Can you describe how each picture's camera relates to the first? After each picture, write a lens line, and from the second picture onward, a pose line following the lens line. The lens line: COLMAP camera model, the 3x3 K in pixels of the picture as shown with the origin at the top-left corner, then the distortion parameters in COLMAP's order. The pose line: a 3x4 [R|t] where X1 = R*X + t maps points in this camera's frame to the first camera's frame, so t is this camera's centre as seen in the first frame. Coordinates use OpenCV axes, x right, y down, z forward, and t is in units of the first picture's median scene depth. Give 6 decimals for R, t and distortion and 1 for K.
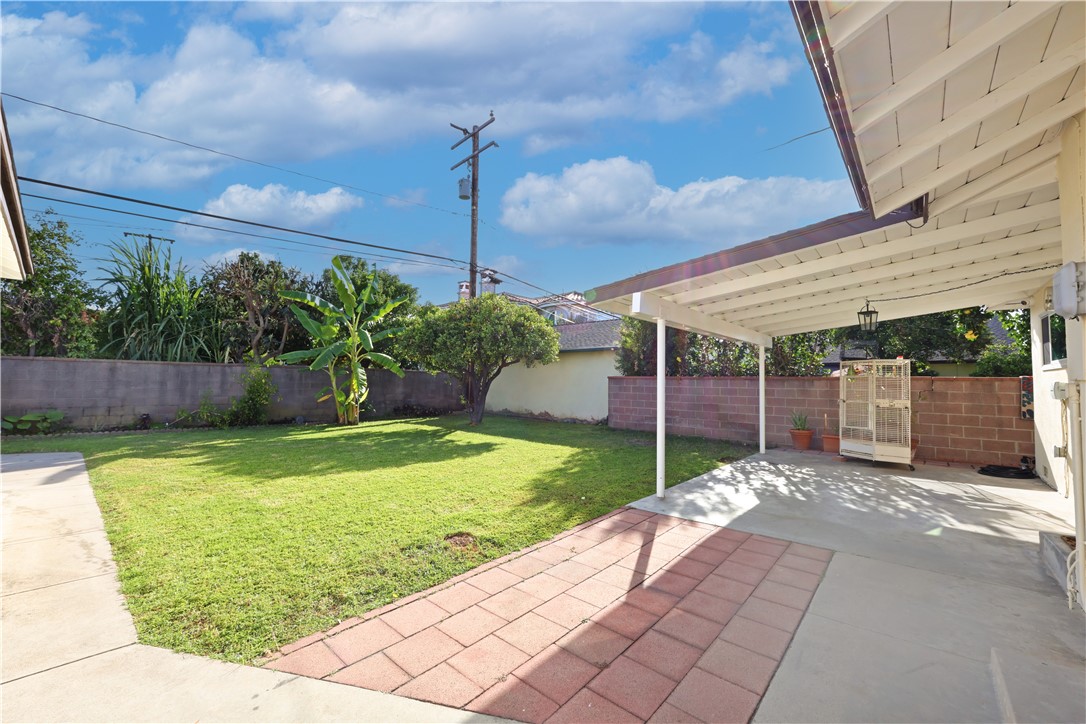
lens RADIAL K [[434.3, 0, 534.4], [0, 434.3, 368.9], [0, 0, 1]] dist [-0.001500, 0.000063]
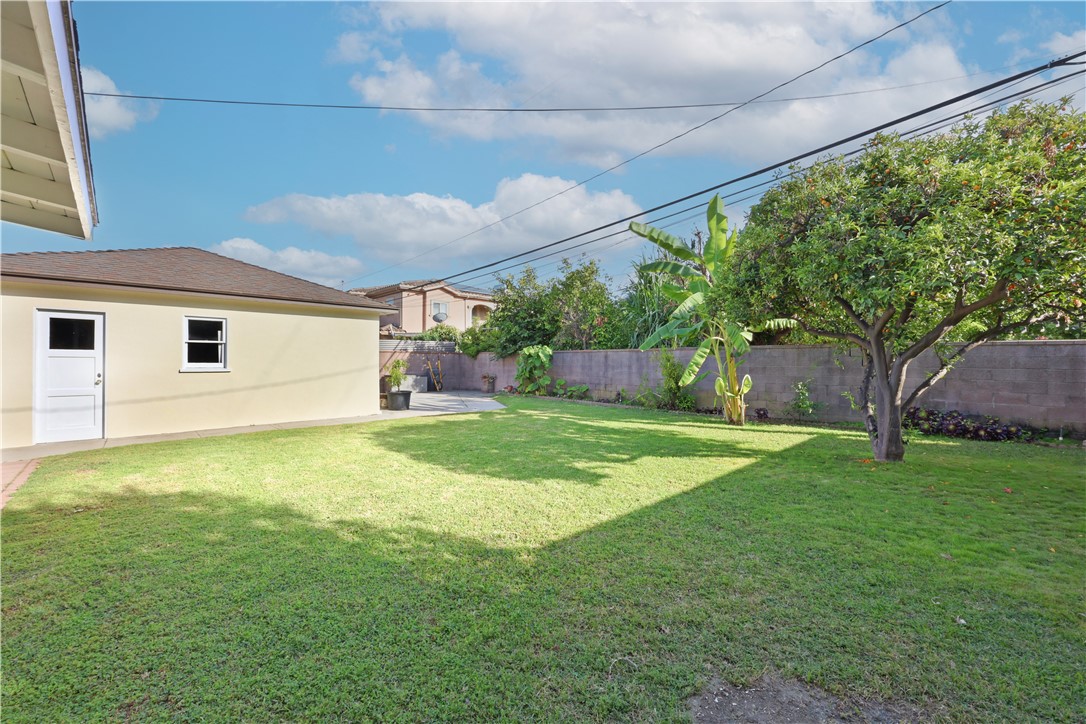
lens RADIAL K [[434.3, 0, 542.7], [0, 434.3, 364.2], [0, 0, 1]] dist [-0.001500, 0.000063]
pose [[-0.069359, -0.013831, -0.997496, 0.375805], [0.024200, 0.999586, -0.015542, 0.038824], [0.997298, -0.025217, -0.068996, 0.862195]]
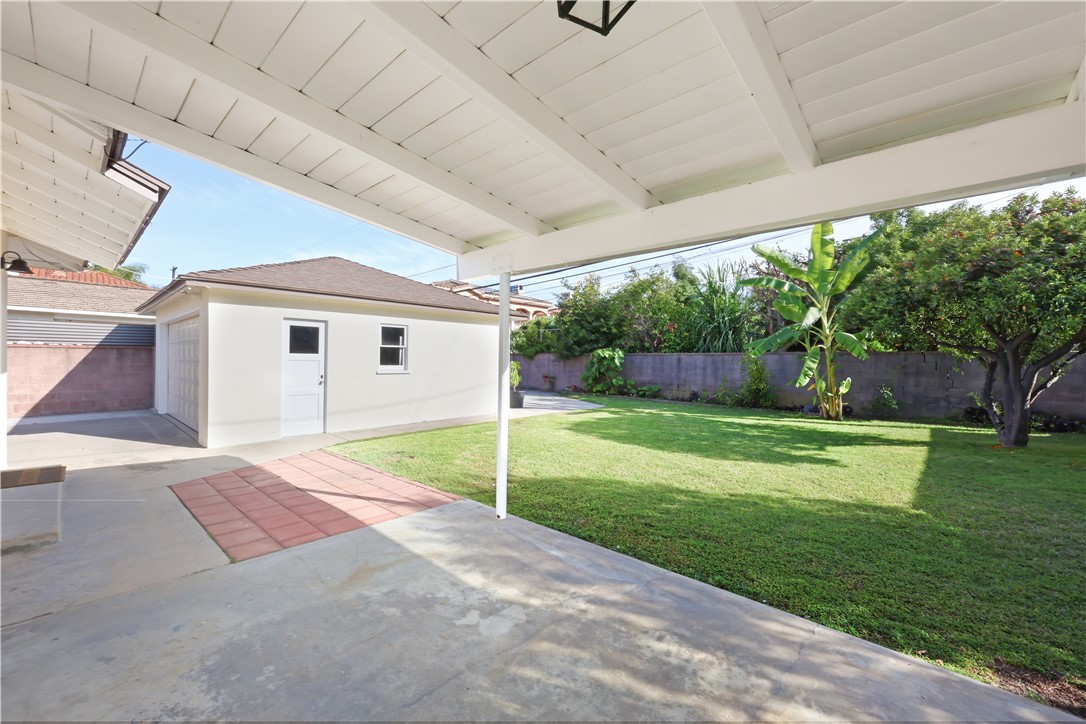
lens RADIAL K [[434.3, 0, 543.7], [0, 434.3, 364.2], [0, 0, 1]] dist [-0.001500, 0.000063]
pose [[-0.011326, -0.011051, -0.999875, 0.499767], [0.019291, 0.999750, -0.011268, 0.023612], [0.999750, -0.019416, -0.011110, 0.531922]]
